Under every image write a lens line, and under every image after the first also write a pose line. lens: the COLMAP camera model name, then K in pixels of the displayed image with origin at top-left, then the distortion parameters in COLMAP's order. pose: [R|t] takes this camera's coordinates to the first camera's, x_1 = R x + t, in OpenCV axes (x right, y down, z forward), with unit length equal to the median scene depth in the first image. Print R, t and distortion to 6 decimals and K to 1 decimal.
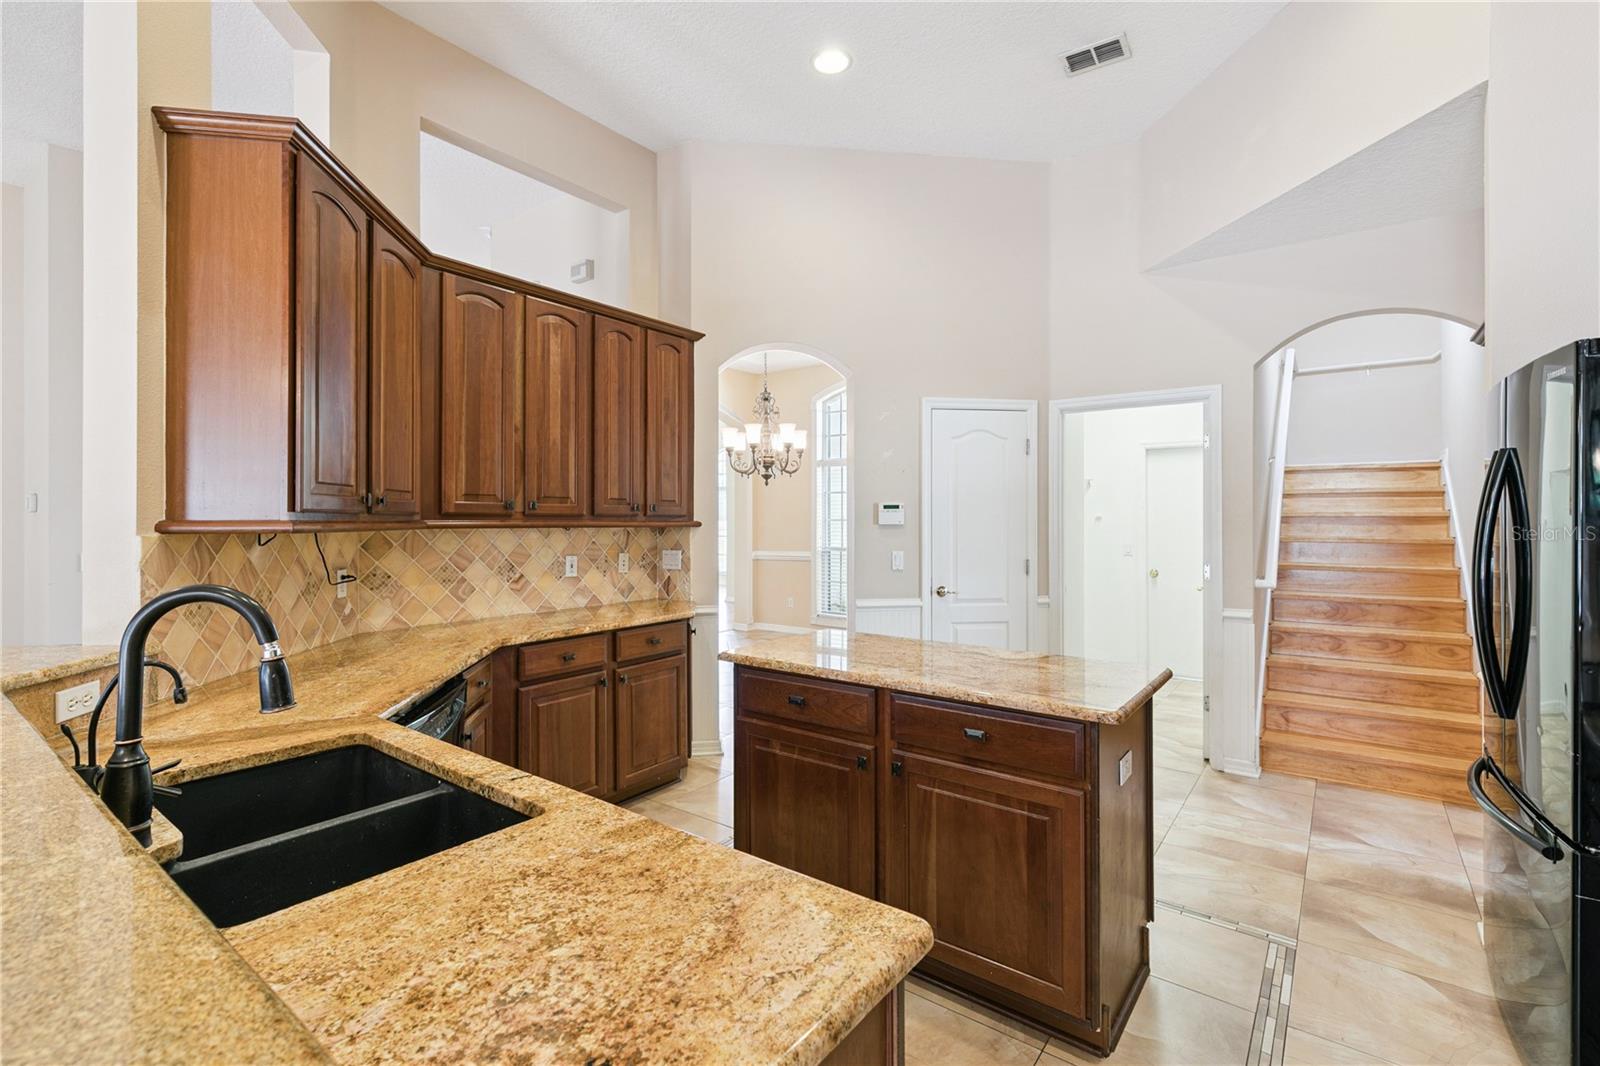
lens RADIAL K [[715.6, 0, 805.6], [0, 715.6, 521.2], [0, 0, 1]] dist [0.007076, -0.001846]
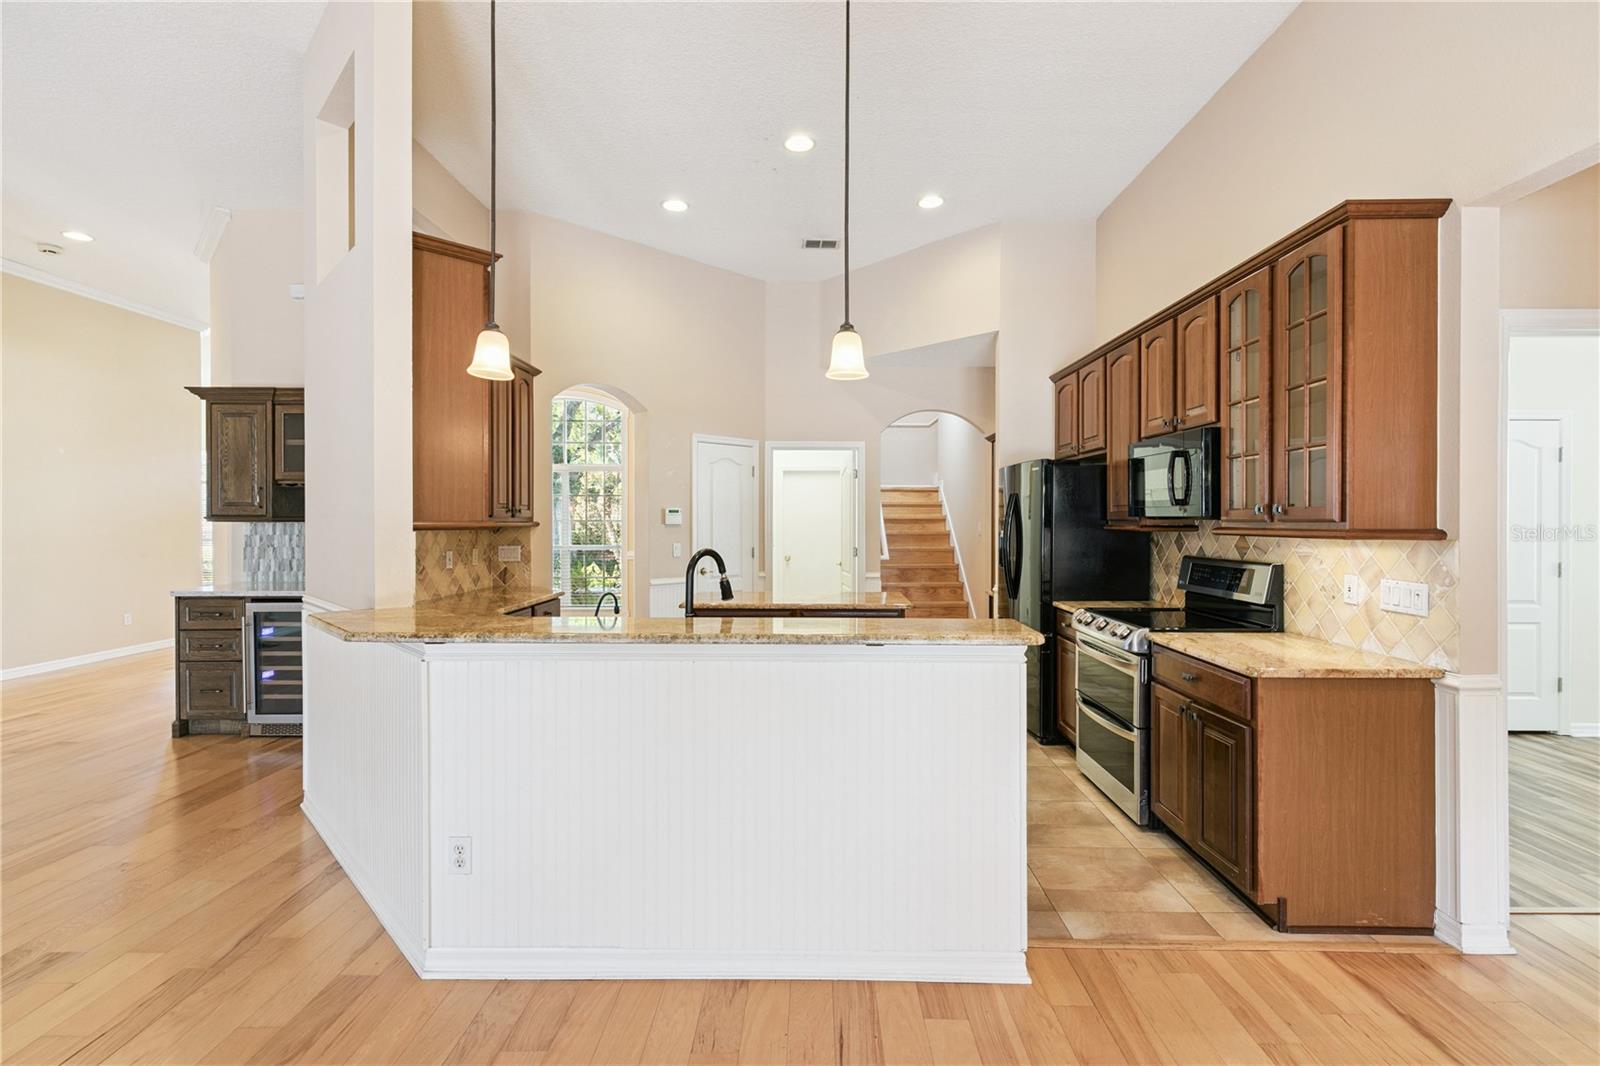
lens RADIAL K [[715.6, 0, 808.0], [0, 715.6, 526.7], [0, 0, 1]] dist [0.007076, -0.001846]
pose [[0.808438, -0.004225, 0.588567, -0.486237], [-0.000998, 0.999963, 0.008549, -0.002311], [-0.588581, -0.007499, 0.808403, -0.271193]]
